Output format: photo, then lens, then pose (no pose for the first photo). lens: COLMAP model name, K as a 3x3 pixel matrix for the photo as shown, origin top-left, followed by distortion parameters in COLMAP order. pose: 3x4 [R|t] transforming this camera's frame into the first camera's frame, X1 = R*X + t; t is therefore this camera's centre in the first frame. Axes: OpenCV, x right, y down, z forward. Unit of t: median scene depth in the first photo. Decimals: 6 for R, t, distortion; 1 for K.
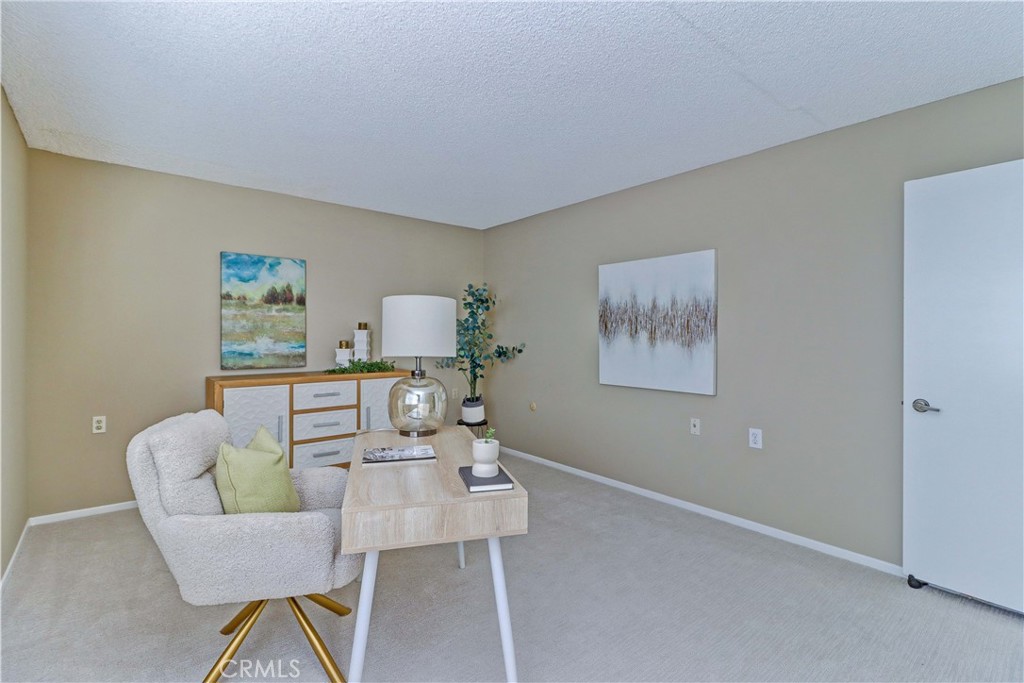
lens RADIAL K [[465.5, 0, 514.1], [0, 465.5, 333.2], [0, 0, 1]] dist [-0.000018, 0.000030]
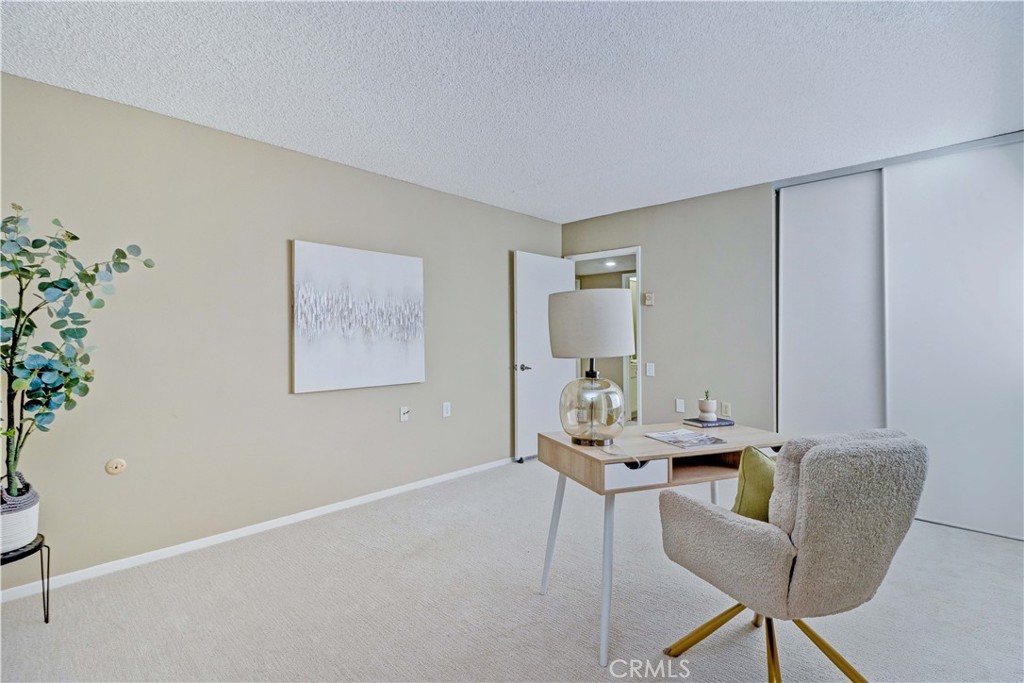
lens RADIAL K [[465.5, 0, 514.1], [0, 465.5, 333.2], [0, 0, 1]] dist [-0.000018, 0.000030]
pose [[-0.113581, -0.005593, 0.993513, -0.810070], [0.000355, 0.999984, 0.005670, 0.001710], [-0.993529, 0.000997, -0.113577, 0.954962]]
